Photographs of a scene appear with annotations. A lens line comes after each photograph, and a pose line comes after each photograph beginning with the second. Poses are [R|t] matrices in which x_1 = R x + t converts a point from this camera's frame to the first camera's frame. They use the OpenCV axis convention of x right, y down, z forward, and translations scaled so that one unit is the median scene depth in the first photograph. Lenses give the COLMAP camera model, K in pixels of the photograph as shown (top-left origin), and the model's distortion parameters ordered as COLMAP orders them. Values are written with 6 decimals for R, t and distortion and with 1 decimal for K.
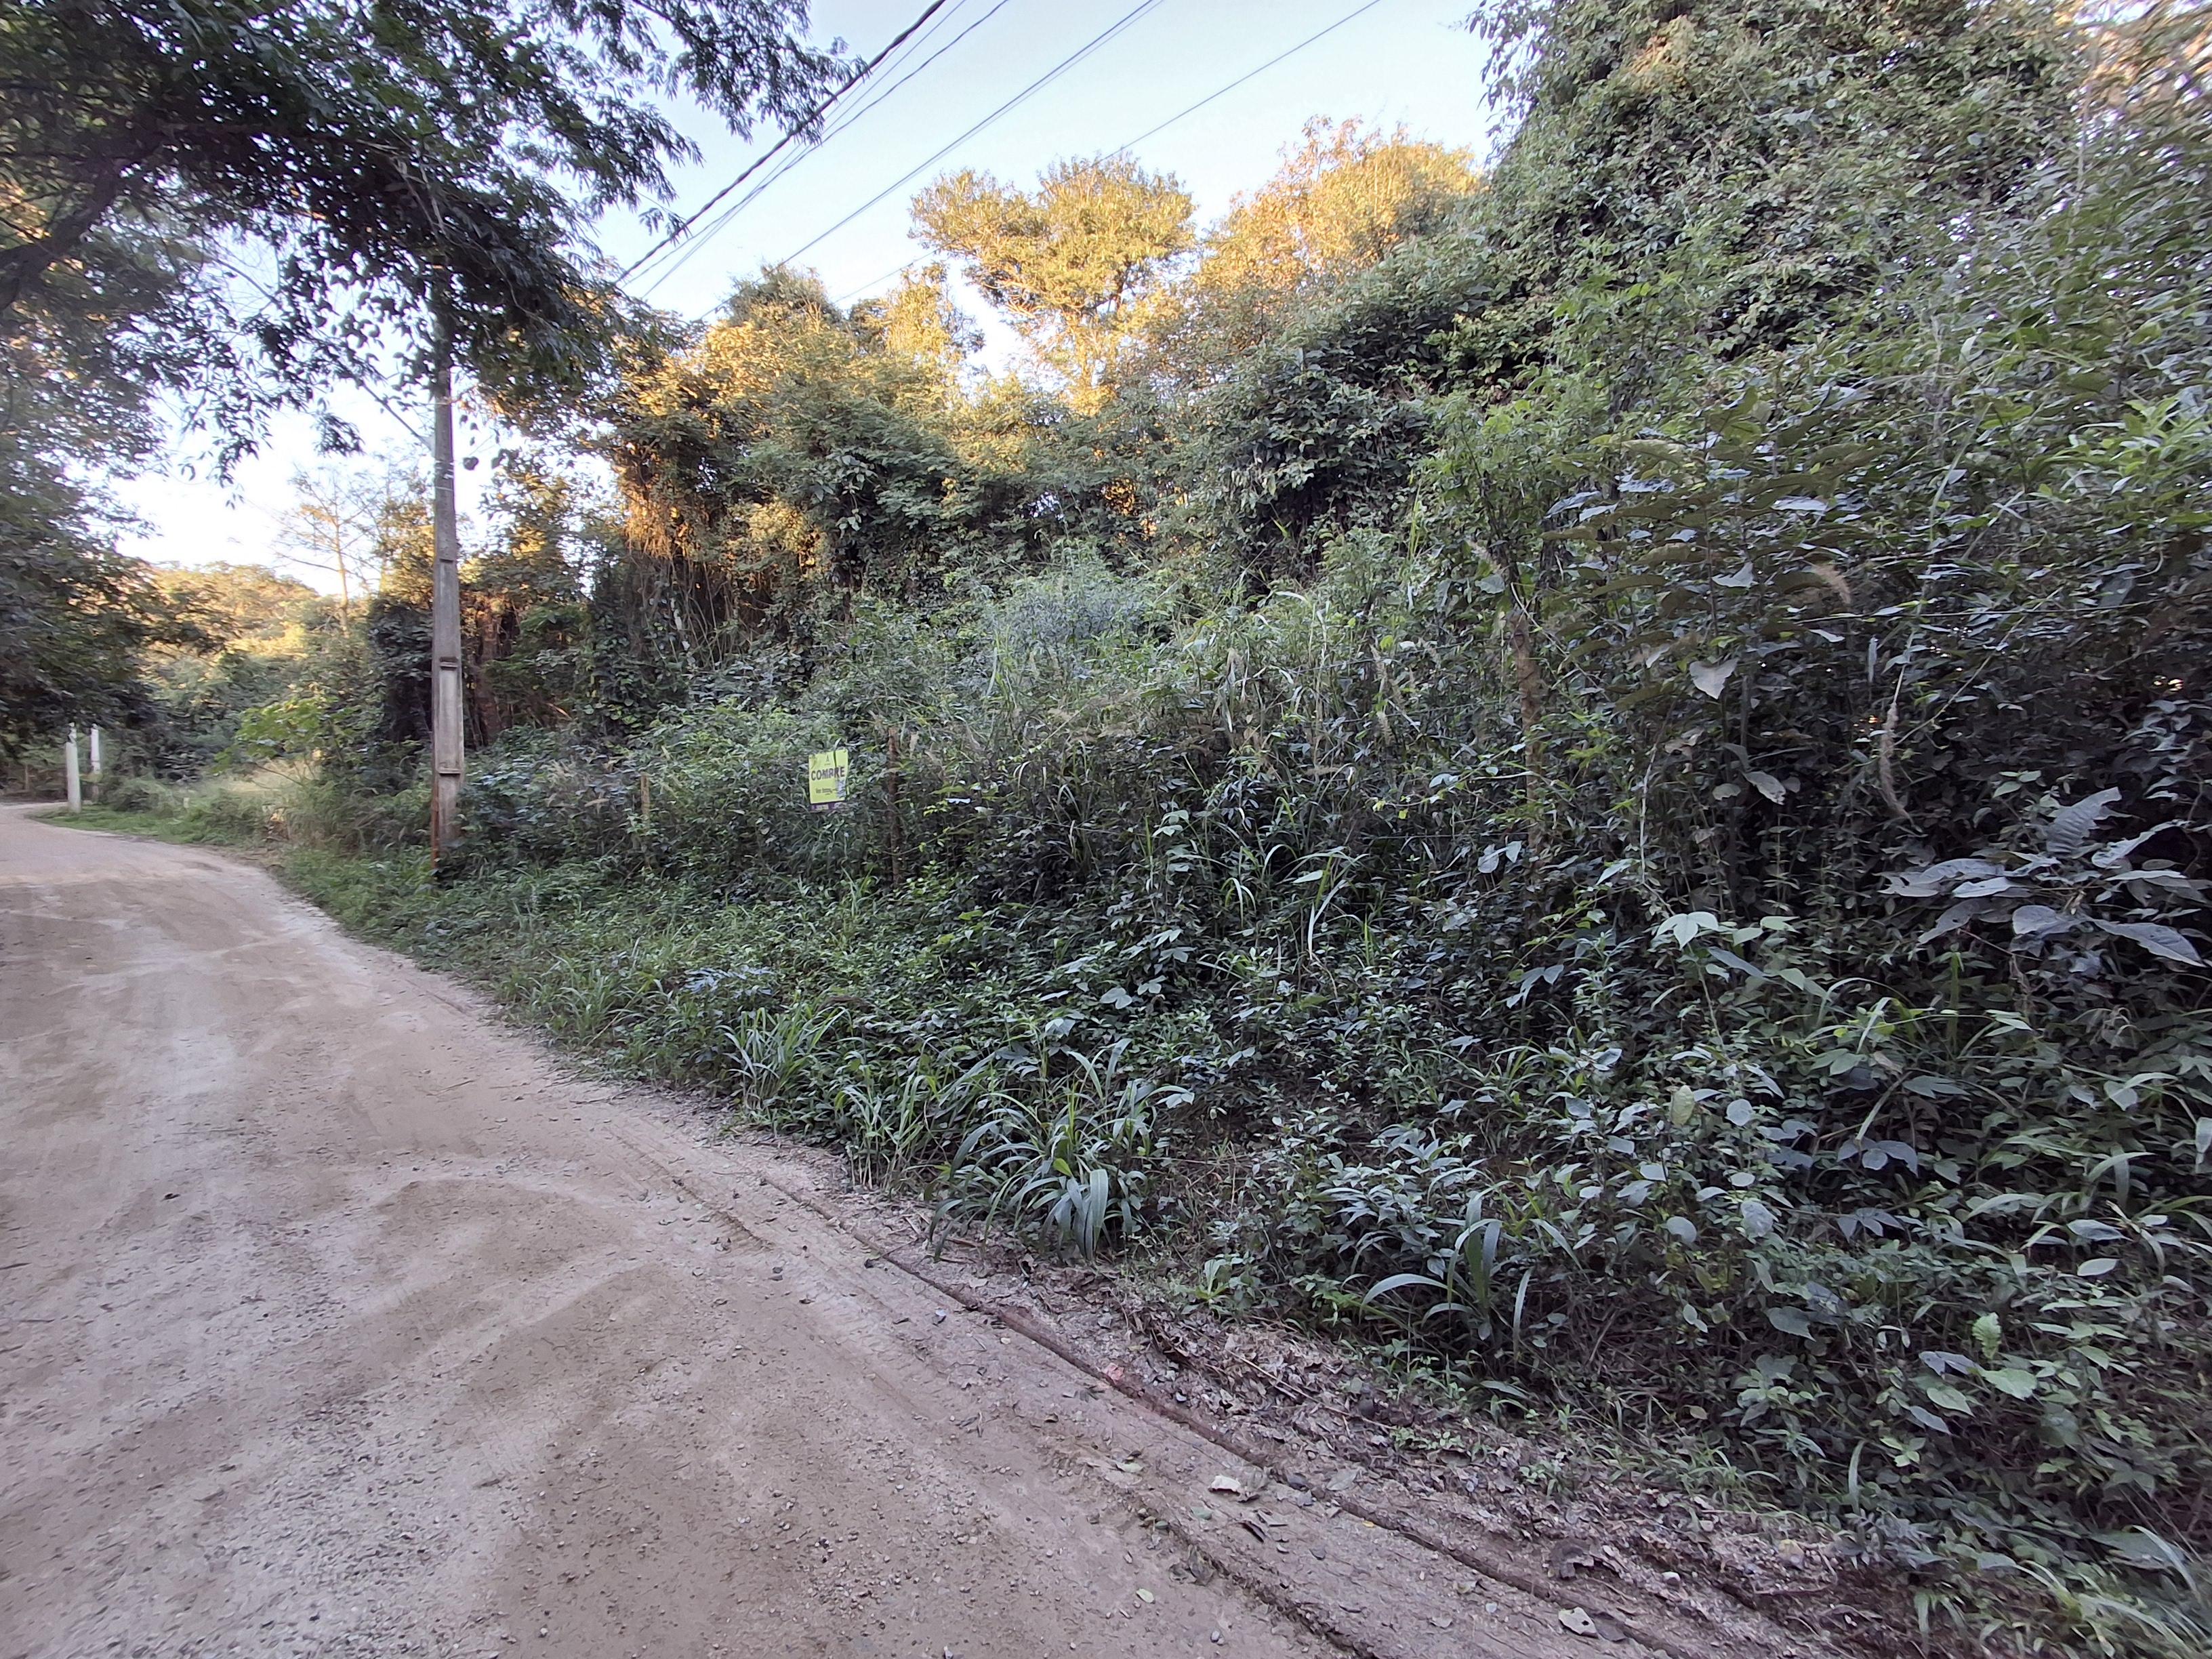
lens RADIAL K [[953.5, 0, 1106.0], [0, 953.5, 829.5], [0, 0, 1]] dist [0.003109, 0.000701]
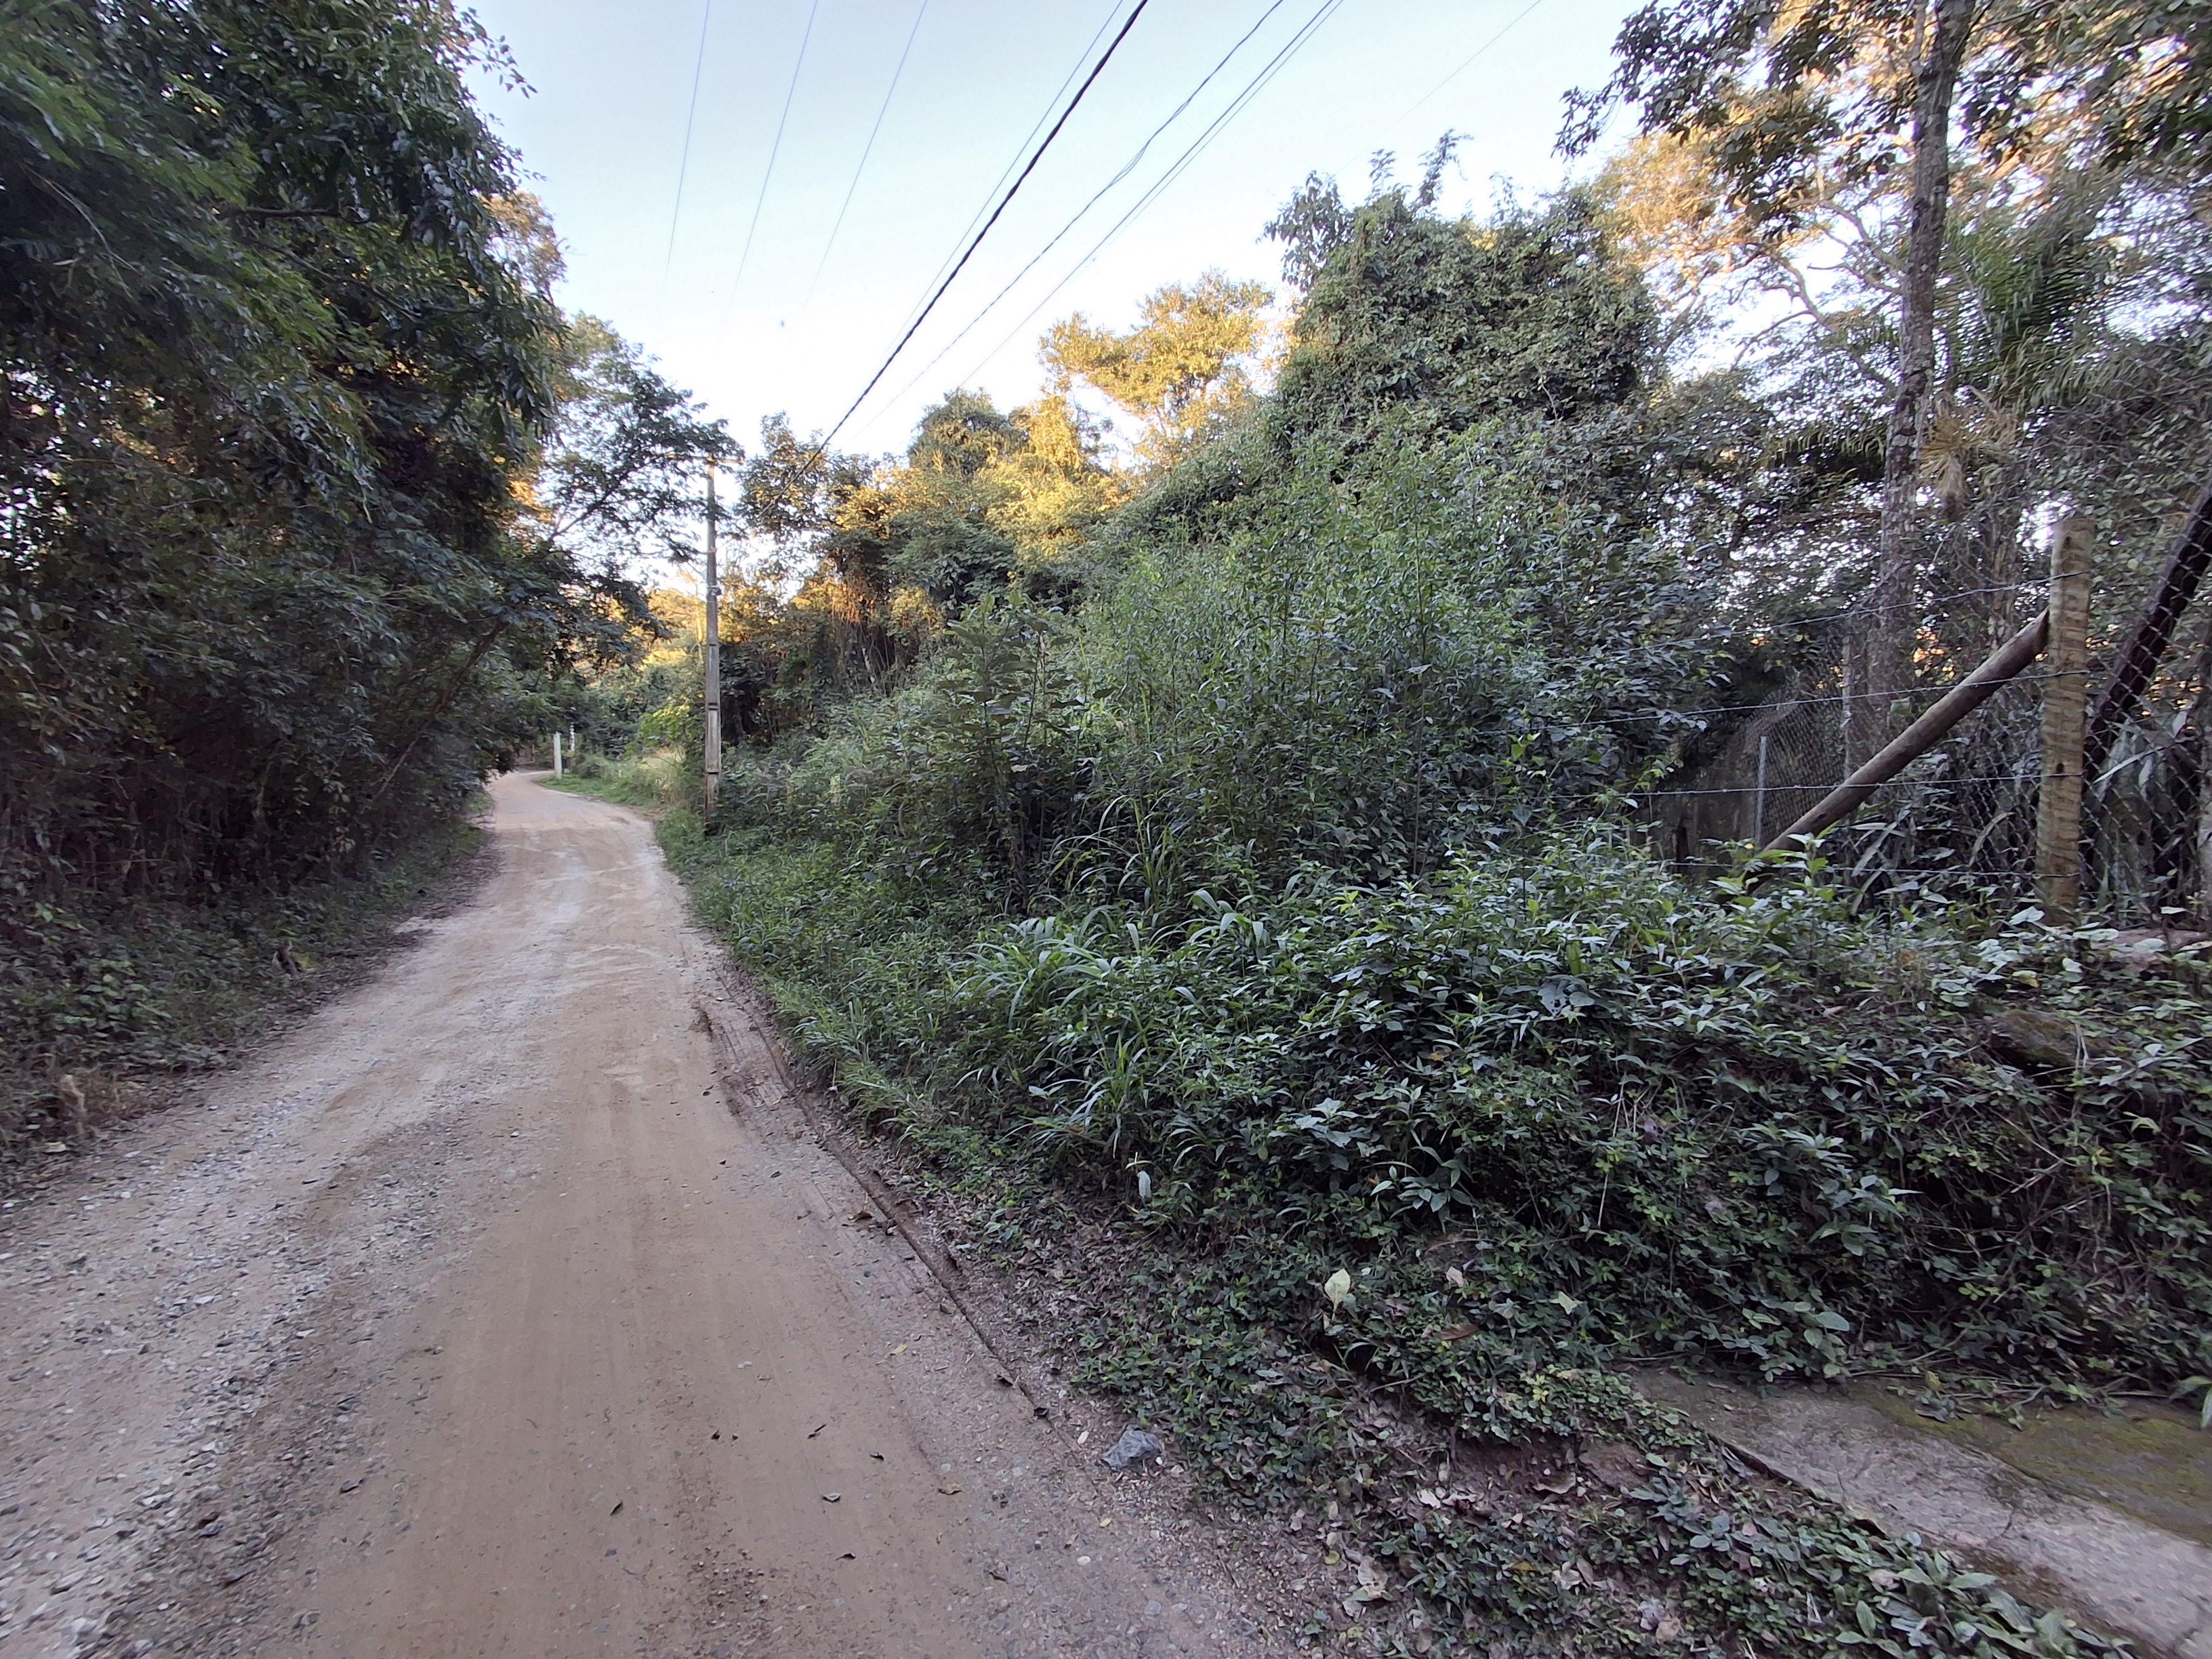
lens RADIAL K [[953.5, 0, 1106.0], [0, 953.5, 829.5], [0, 0, 1]] dist [0.003109, 0.000701]
pose [[0.952318, 0.035013, -0.303090, 0.338348], [-0.027158, 0.999178, 0.030095, -0.018449], [0.303895, -0.020429, 0.952486, -0.274282]]
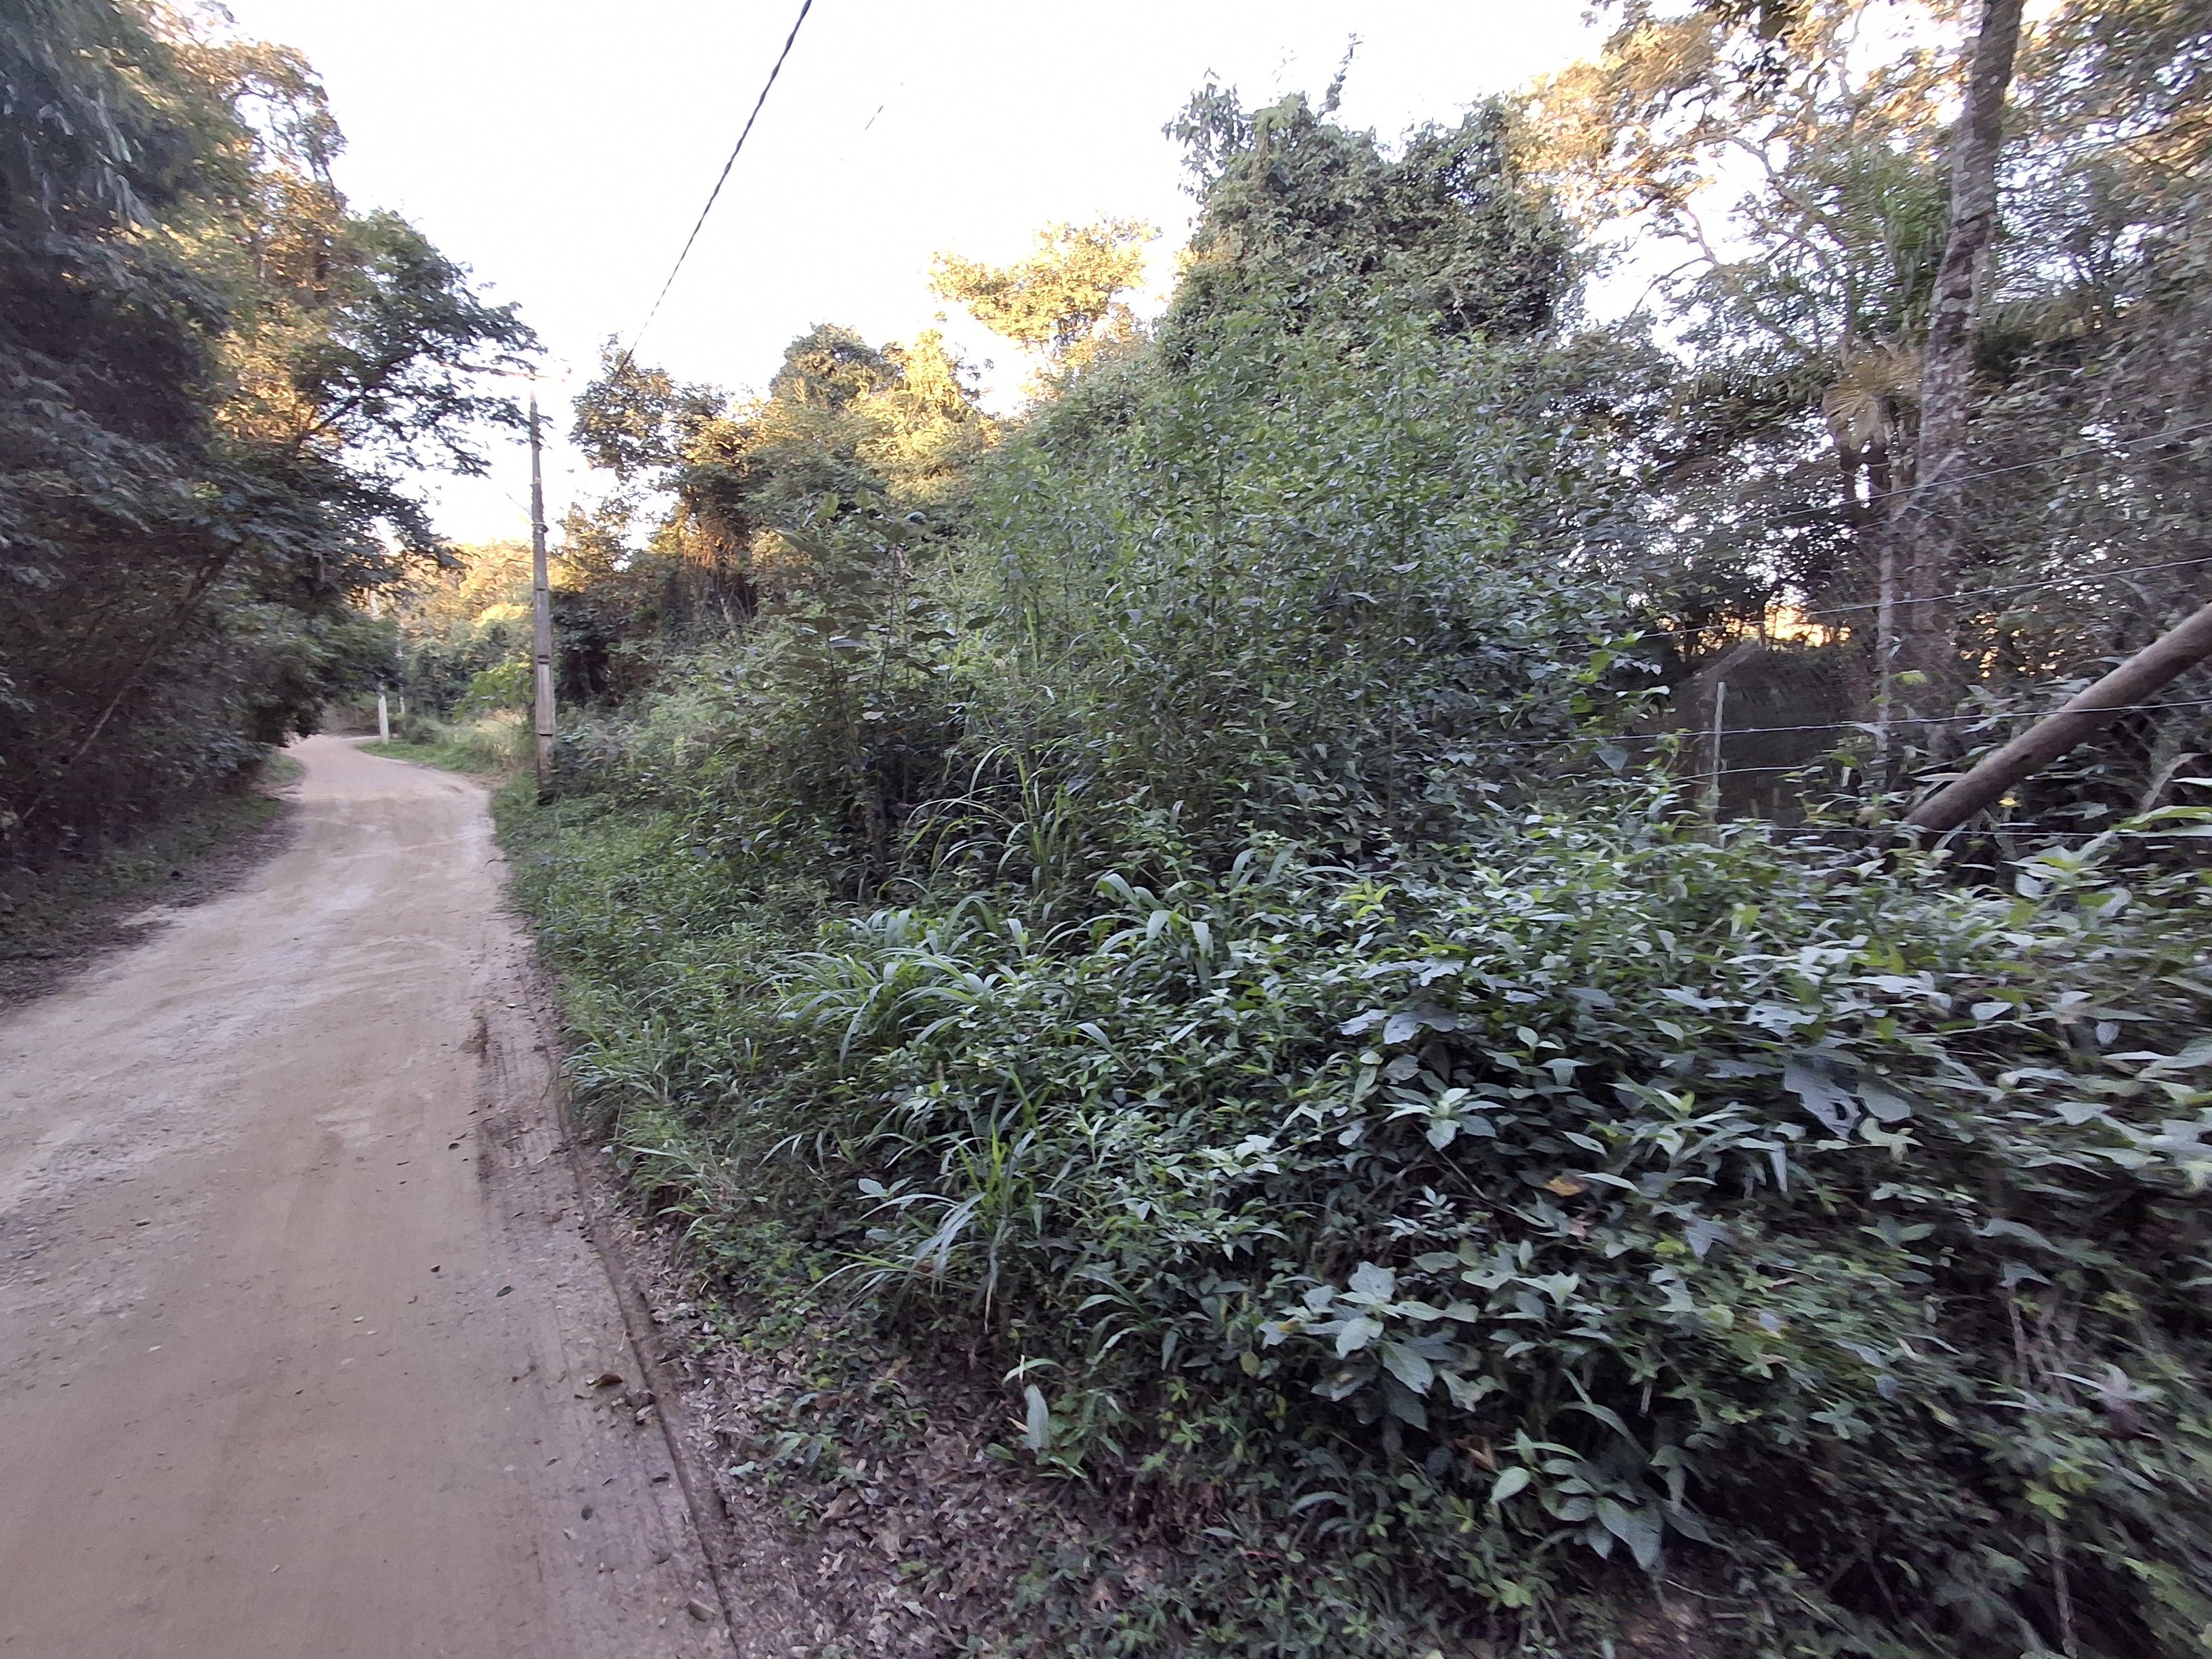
lens RADIAL K [[953.5, 0, 1106.0], [0, 953.5, 829.5], [0, 0, 1]] dist [0.003109, 0.000701]
pose [[0.981409, 0.033680, -0.188952, 0.322253], [-0.022020, 0.997741, 0.063472, -0.015675], [0.190663, -0.058132, 0.979933, -0.214793]]
